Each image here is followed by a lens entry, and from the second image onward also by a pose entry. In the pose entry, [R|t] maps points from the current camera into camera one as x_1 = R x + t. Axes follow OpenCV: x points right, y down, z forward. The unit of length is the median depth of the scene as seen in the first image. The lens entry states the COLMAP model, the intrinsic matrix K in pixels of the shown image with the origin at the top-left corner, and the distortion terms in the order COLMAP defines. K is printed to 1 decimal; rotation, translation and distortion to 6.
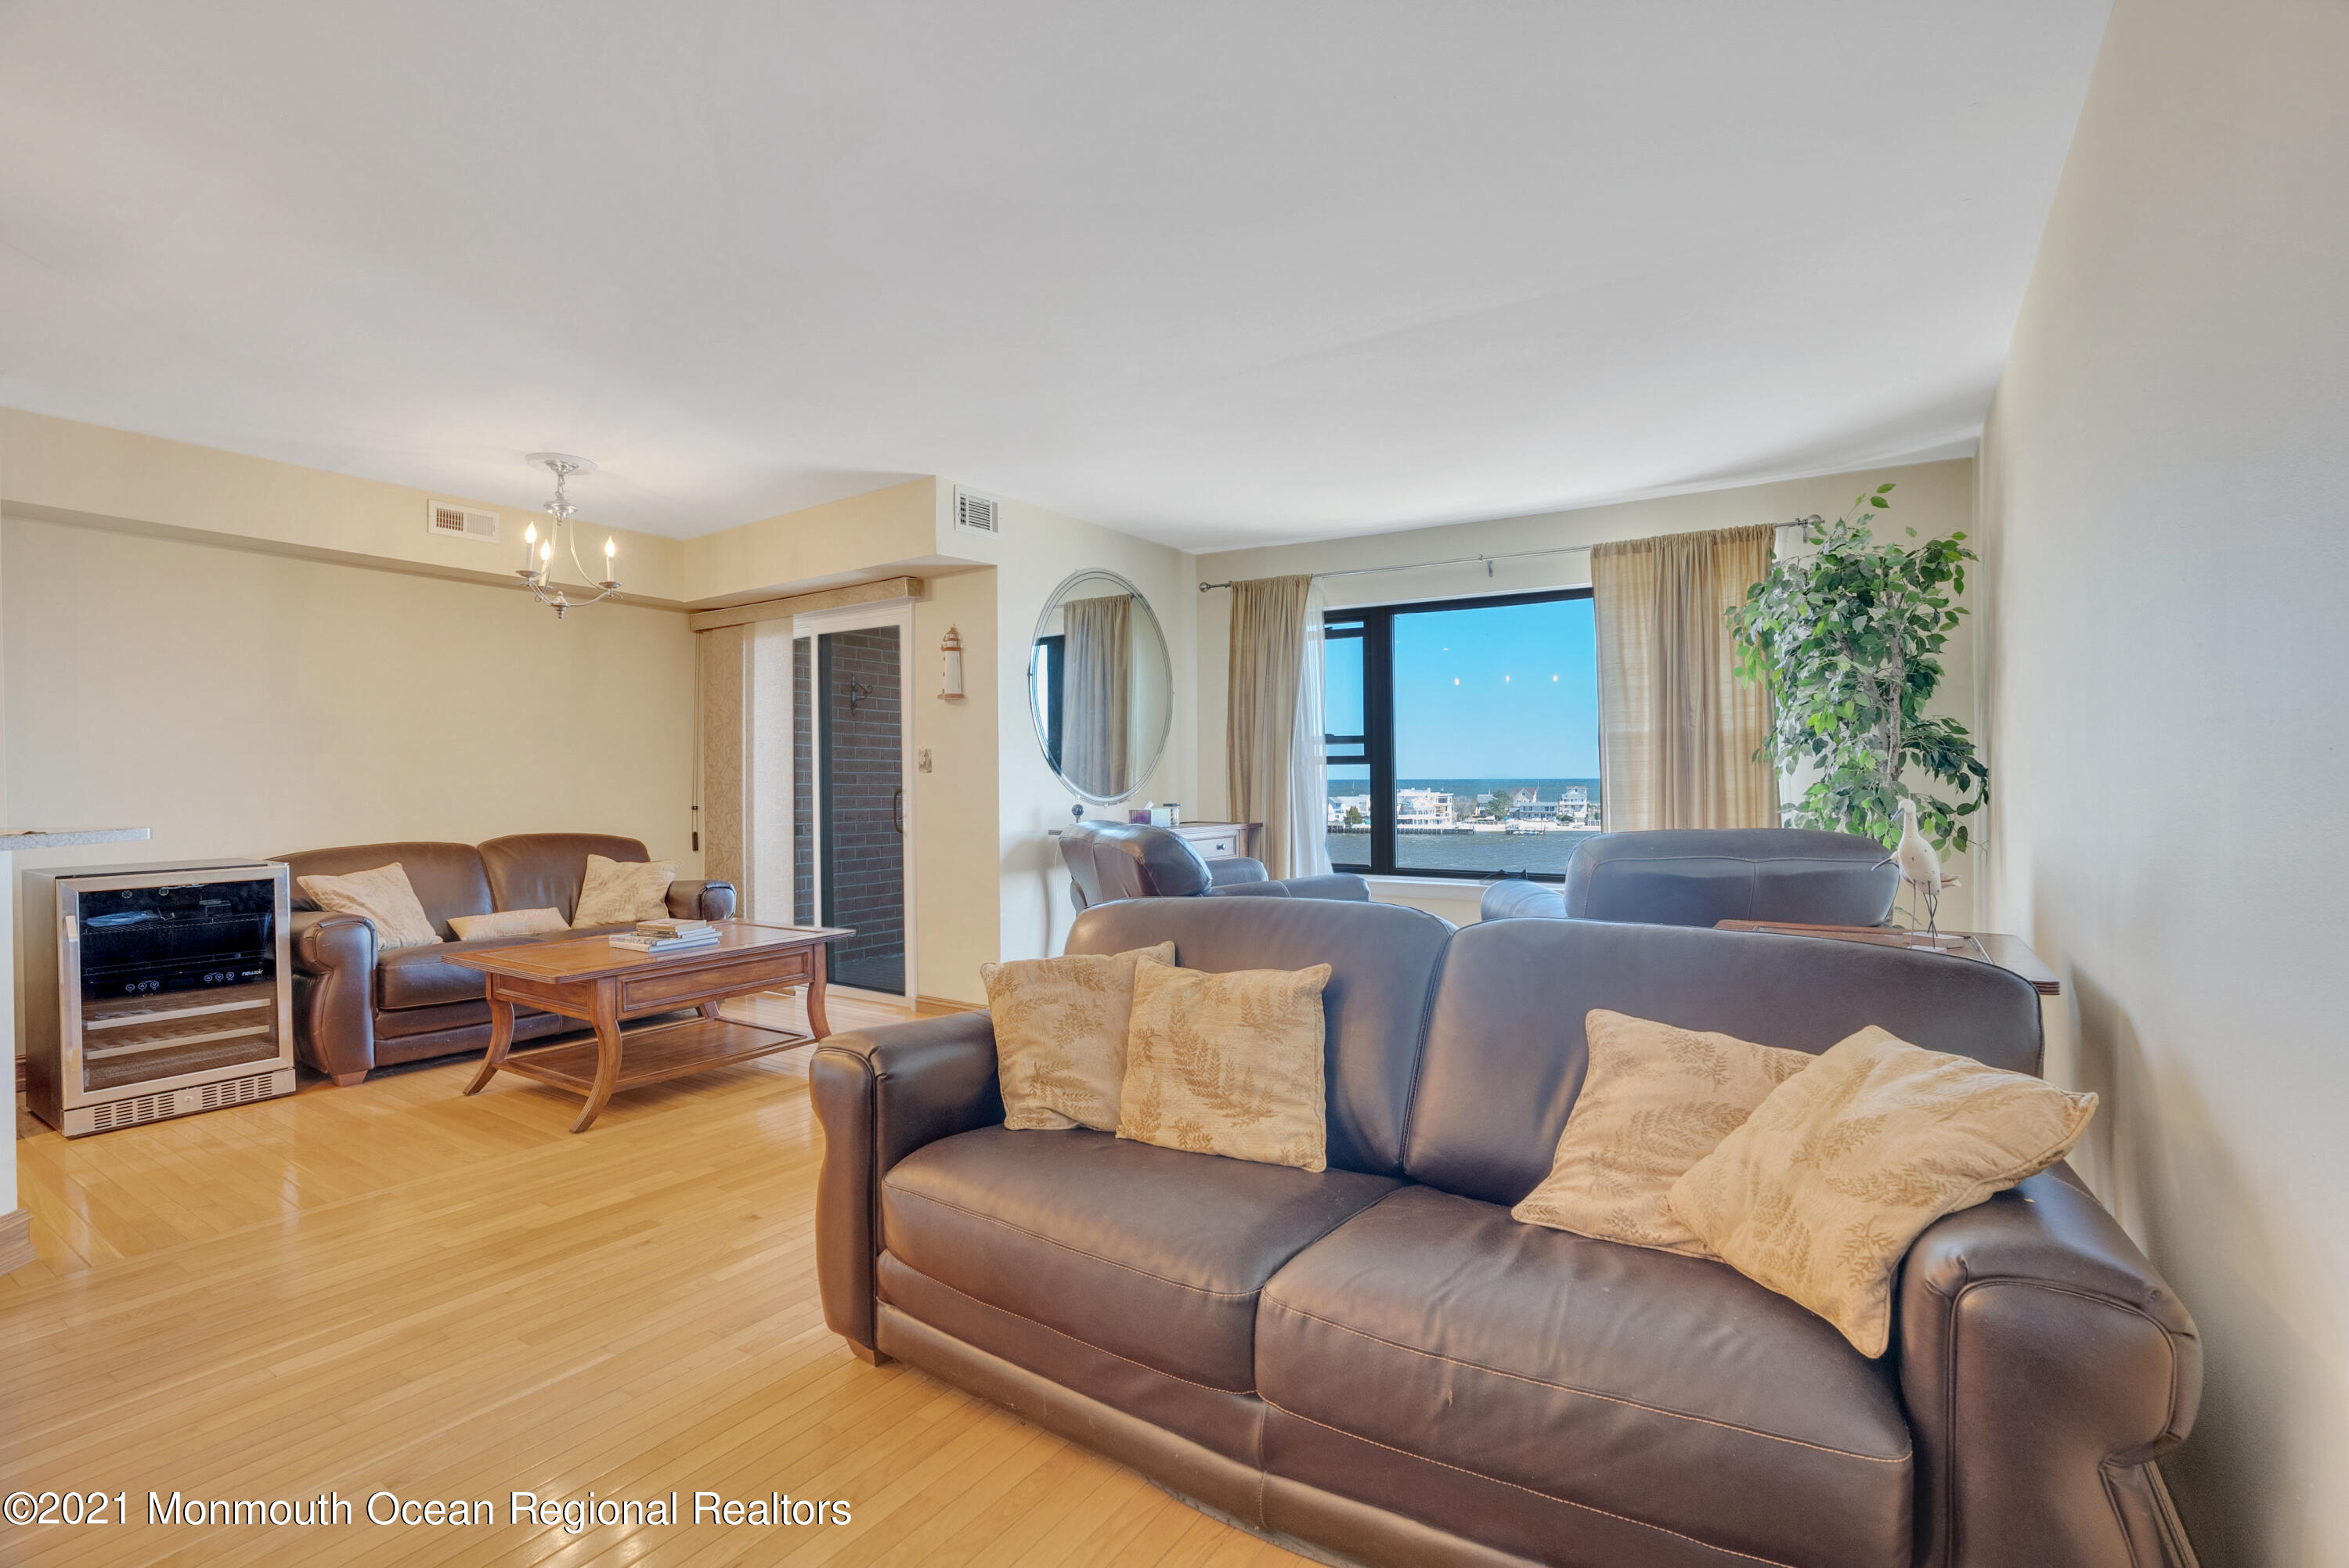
lens RADIAL K [[1088.6, 0, 1179.3], [0, 1088.6, 779.7], [0, 0, 1]] dist [-0.075961, 0.032215]
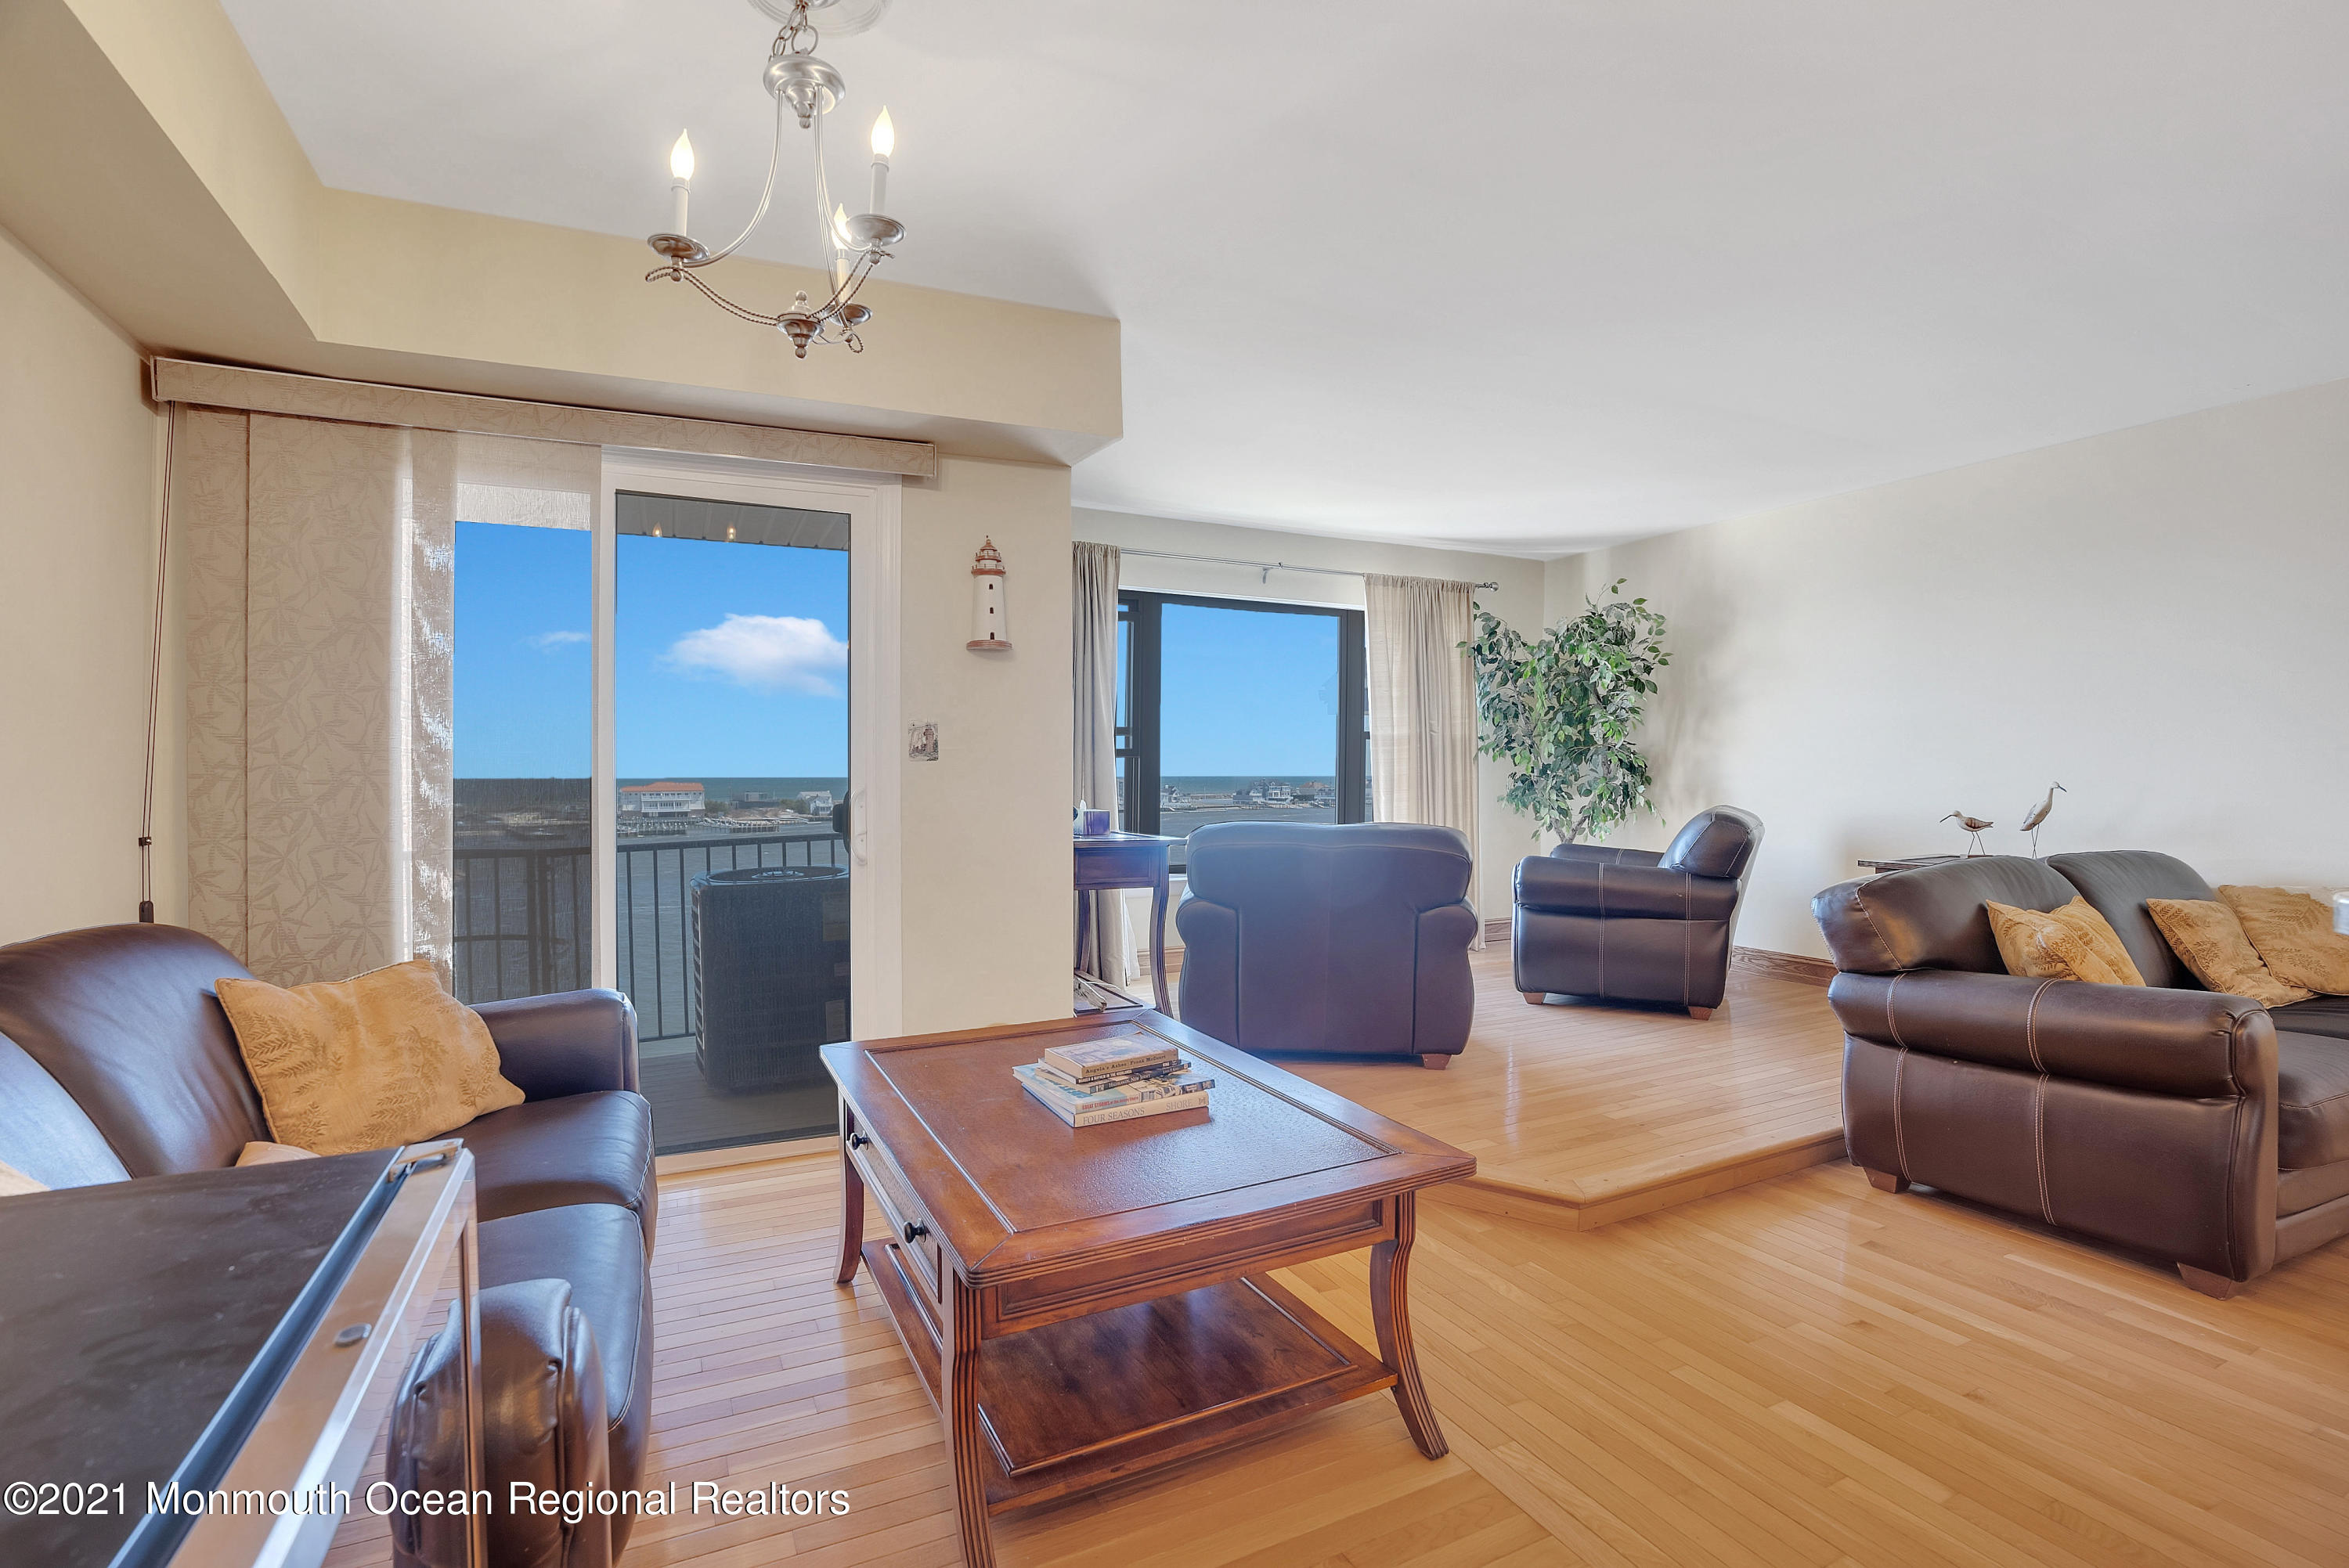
lens RADIAL K [[1088.6, 0, 1179.3], [0, 1088.6, 779.7], [0, 0, 1]] dist [-0.075961, 0.032215]
pose [[0.505160, -0.001862, 0.863024, -0.747975], [0.001991, 0.999998, 0.000992, 0.004464], [-0.863023, 0.001217, 0.505162, 0.592990]]
